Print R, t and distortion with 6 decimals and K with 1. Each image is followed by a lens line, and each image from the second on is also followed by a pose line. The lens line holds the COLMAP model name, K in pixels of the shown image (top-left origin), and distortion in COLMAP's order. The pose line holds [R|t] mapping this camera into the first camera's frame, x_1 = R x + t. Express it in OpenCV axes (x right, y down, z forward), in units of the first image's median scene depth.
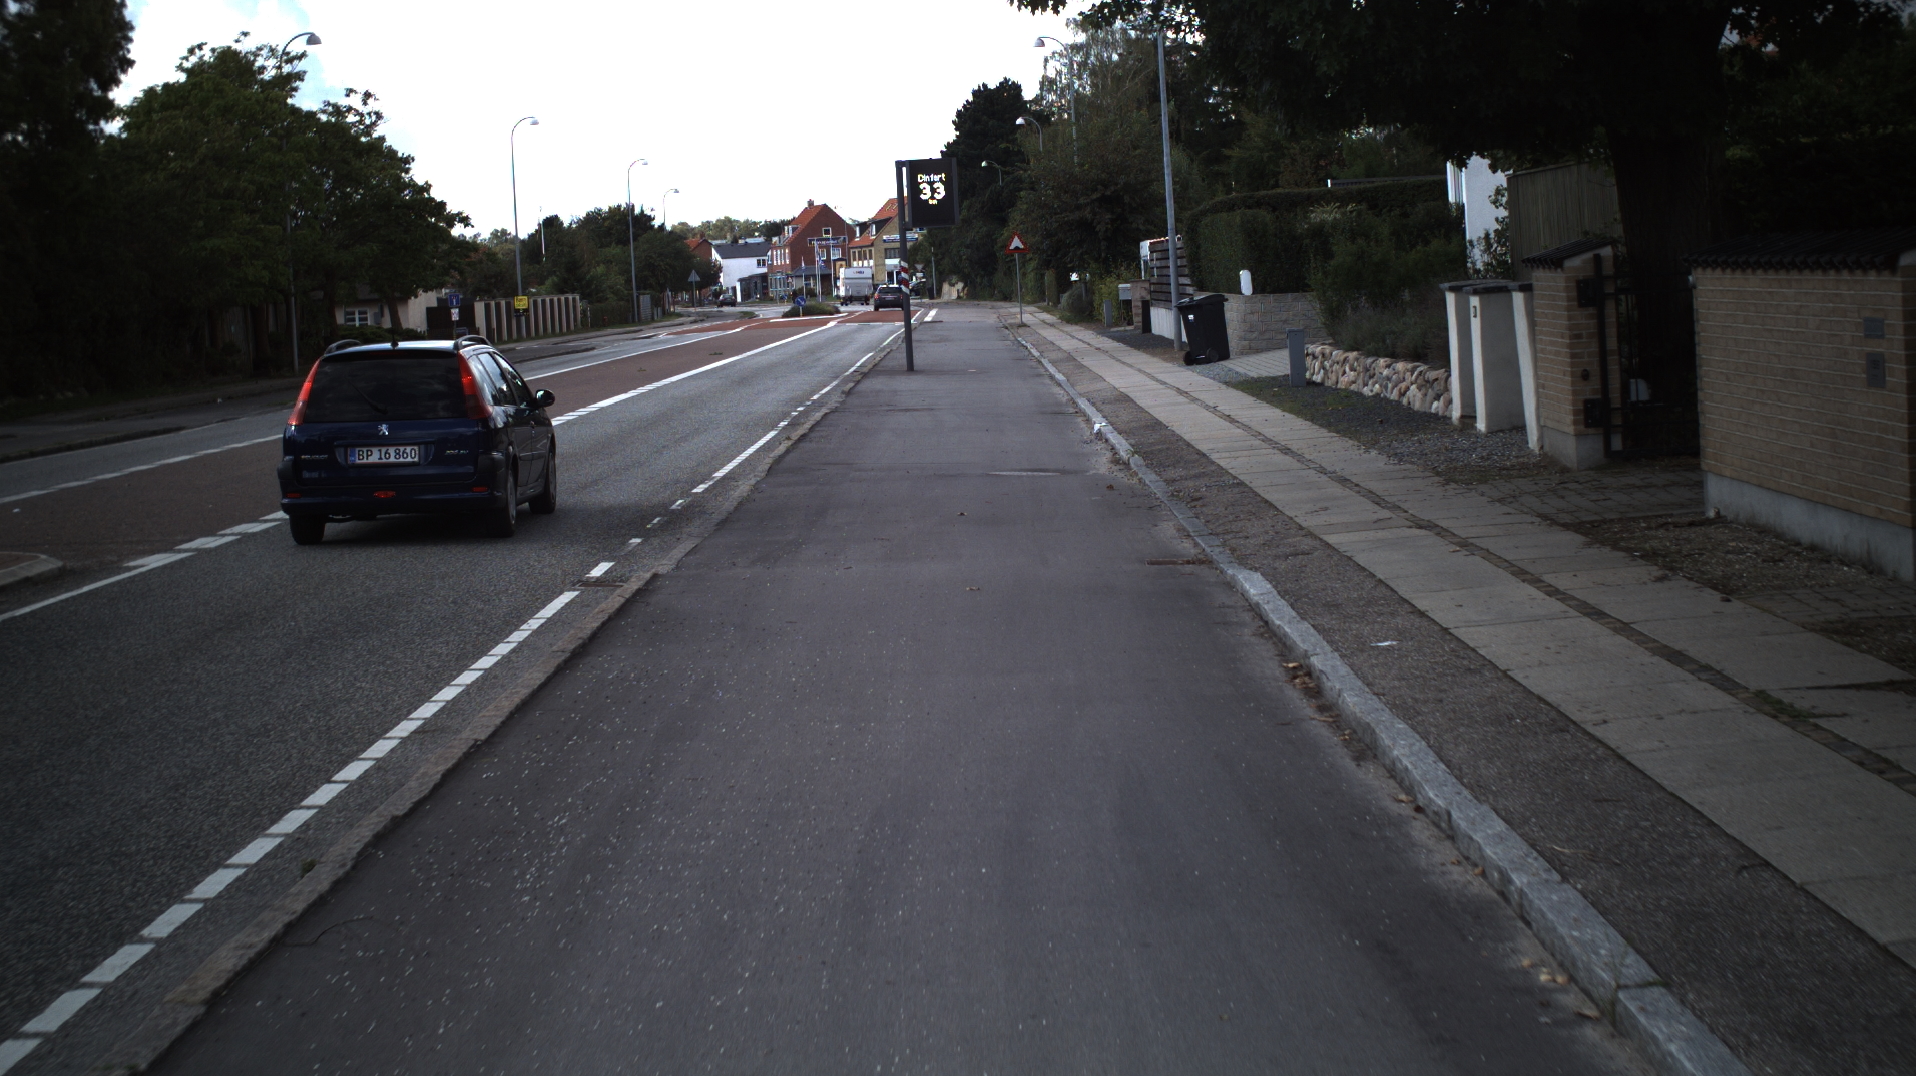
lens RADIAL K [[3465.2, 0, 952.4], [0, 3465.2, 541.8], [0, 0, 1]] dist [-0.330744, 0.000000]
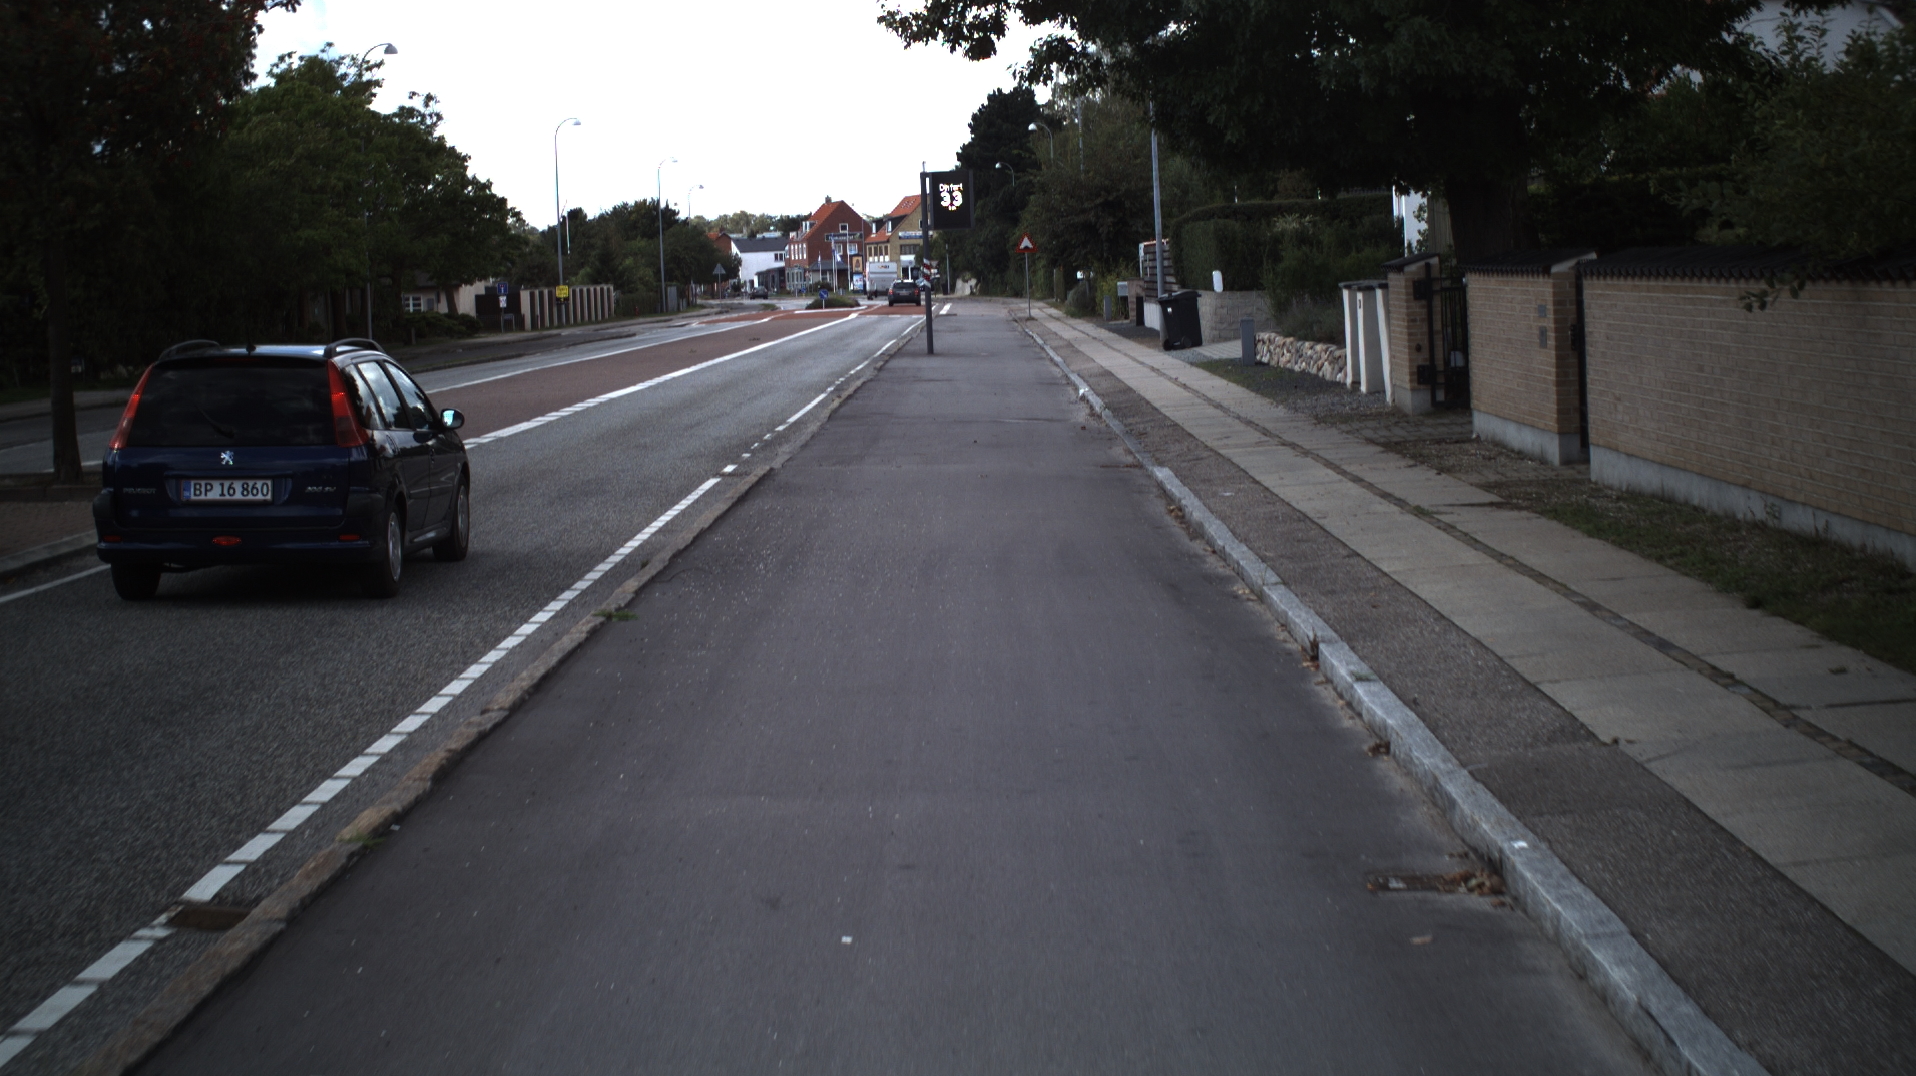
lens RADIAL K [[3465.2, 0, 962.4], [0, 3465.2, 532.2], [0, 0, 1]] dist [-0.330744, 0.000000]
pose [[0.999905, 0.013751, 0.000224, -0.000719], [-0.013750, 0.999904, -0.001783, 0.009540], [-0.000249, 0.001780, 0.999998, -0.123583]]
